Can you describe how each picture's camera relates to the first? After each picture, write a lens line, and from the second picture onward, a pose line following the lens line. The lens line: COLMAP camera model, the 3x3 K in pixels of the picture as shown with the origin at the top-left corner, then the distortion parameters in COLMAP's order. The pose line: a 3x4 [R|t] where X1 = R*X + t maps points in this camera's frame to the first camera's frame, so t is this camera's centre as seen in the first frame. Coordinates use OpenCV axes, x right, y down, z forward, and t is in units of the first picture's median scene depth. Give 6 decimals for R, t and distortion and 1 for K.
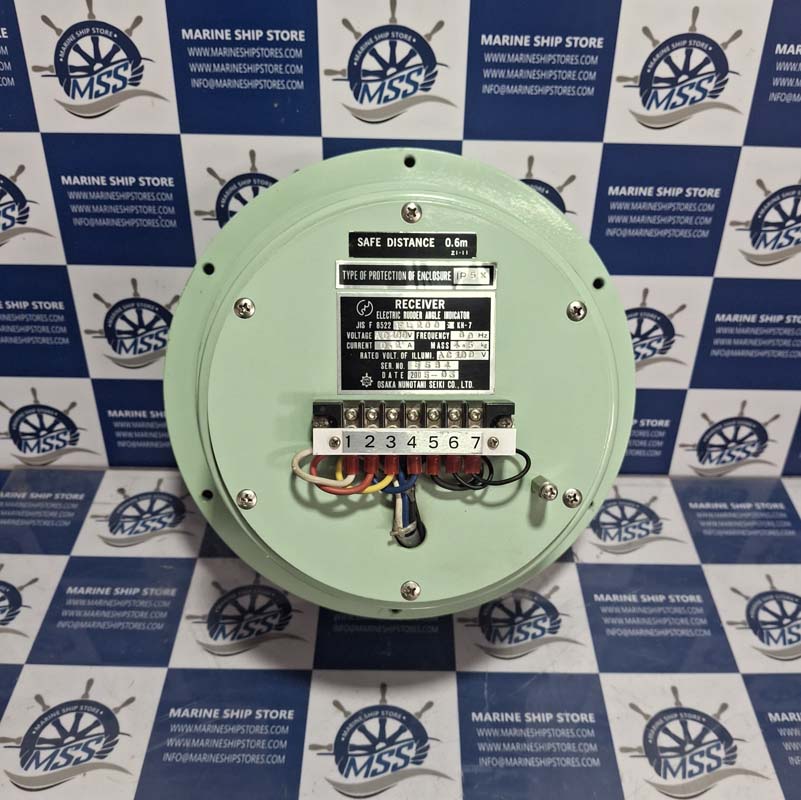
lens RADIAL K [[802.2, 0, 409.5], [0, 802.2, 403.5], [0, 0, 1]] dist [0.127946, -0.316313]
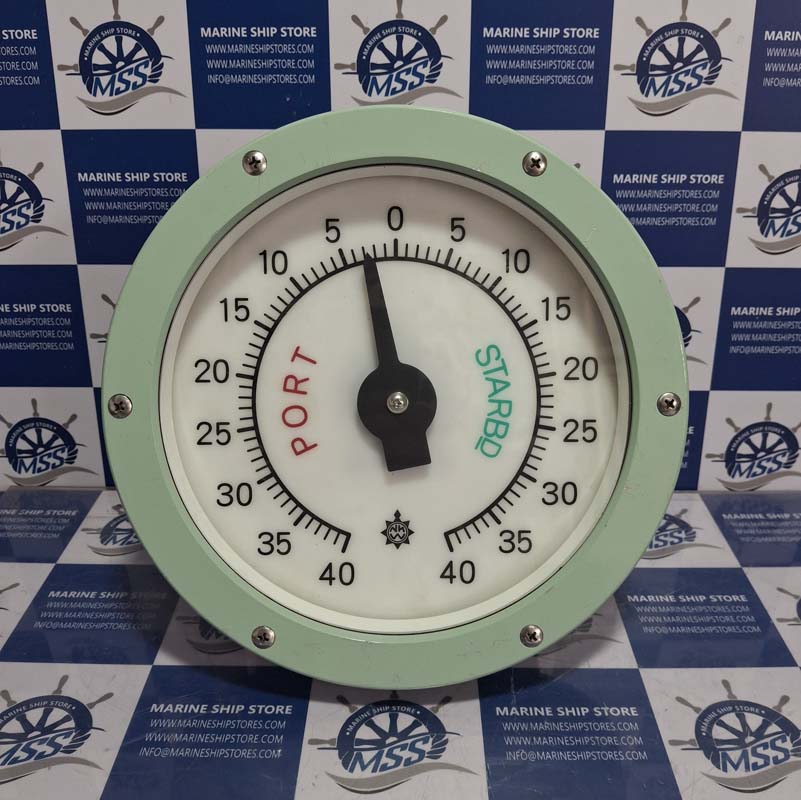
lens RADIAL K [[791.2, 0, 409.4], [0, 791.2, 397.7], [0, 0, 1]] dist [0.128404, -0.298581]
pose [[0.999814, -0.013651, -0.013645, 0.000113], [0.010308, 0.975343, -0.220453, 0.241722], [0.016318, 0.220272, 0.975302, 0.084986]]
